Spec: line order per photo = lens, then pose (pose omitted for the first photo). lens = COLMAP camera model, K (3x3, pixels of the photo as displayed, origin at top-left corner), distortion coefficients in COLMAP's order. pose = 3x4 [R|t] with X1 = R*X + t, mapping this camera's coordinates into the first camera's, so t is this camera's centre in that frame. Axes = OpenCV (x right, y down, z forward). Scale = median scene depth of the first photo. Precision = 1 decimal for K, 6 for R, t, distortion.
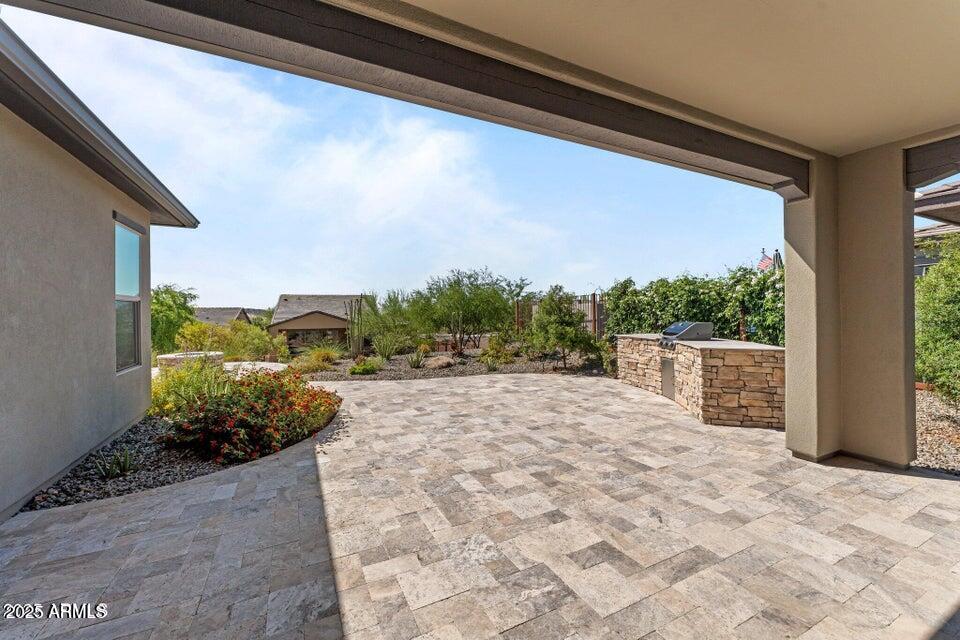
lens RADIAL K [[380.4, 0, 480.0], [0, 380.4, 320.0], [0, 0, 1]] dist [0.001296, -0.000282]
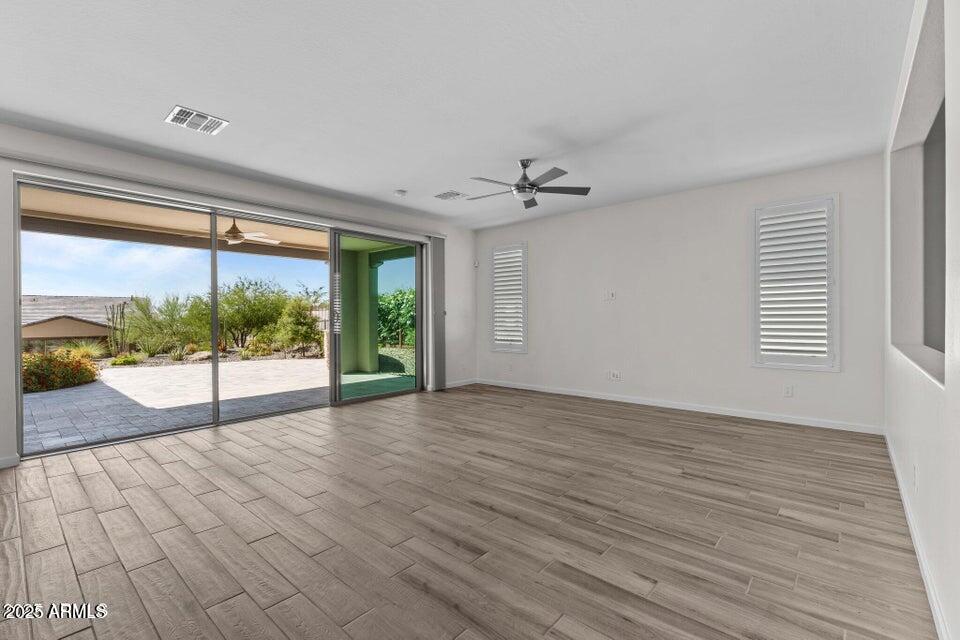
lens RADIAL K [[421.4, 0, 480.0], [0, 421.4, 320.0], [0, 0, 1]] dist [0.000664, 0.000560]
pose [[0.927421, -0.000086, 0.374020, 0.216271], [0.006950, 0.999831, -0.017005, 0.023142], [-0.373956, 0.018371, 0.927265, -0.605598]]
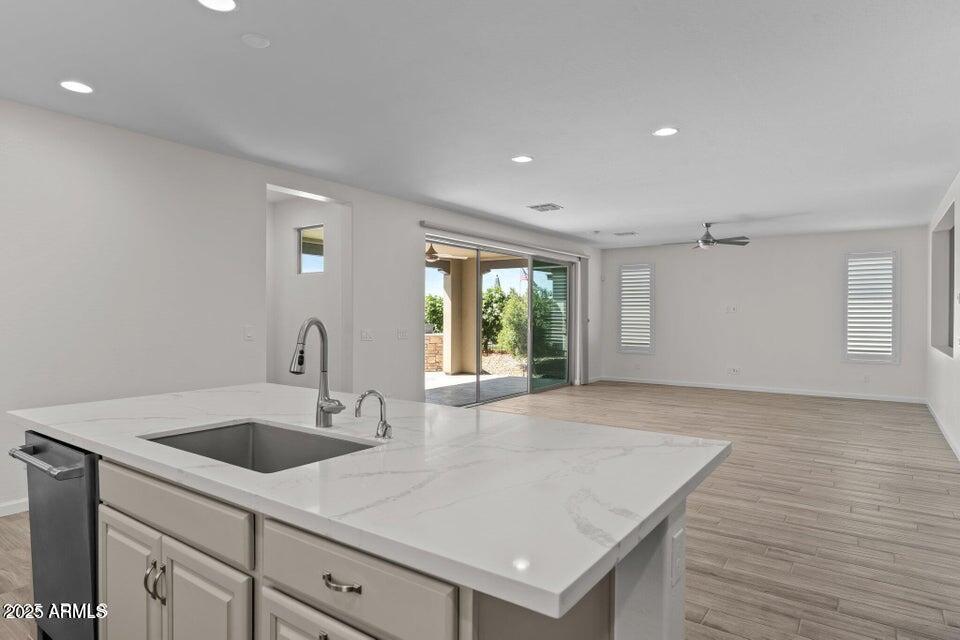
lens RADIAL K [[553.4, 0, 480.0], [0, 553.4, 320.0], [0, 0, 1]] dist [0.046732, -0.053467]
pose [[0.887179, 0.008990, 0.461337, -0.225877], [-0.001150, 0.999850, -0.017272, 0.018383], [-0.461423, 0.014792, 0.887057, -0.796386]]
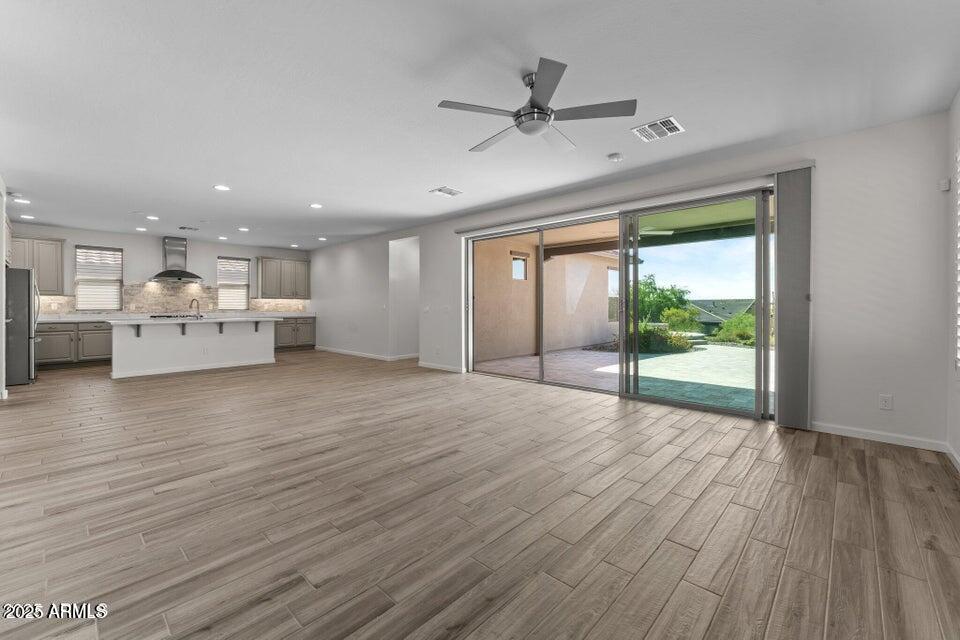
lens RADIAL K [[397.7, 0, 484.0], [0, 397.7, 307.0], [0, 0, 1]] dist [-0.002188, -0.000117]
pose [[0.346018, 0.006502, -0.938206, 0.619308], [-0.020003, 0.999800, -0.000448, 0.015985], [0.938015, 0.018922, 0.346078, -0.379163]]
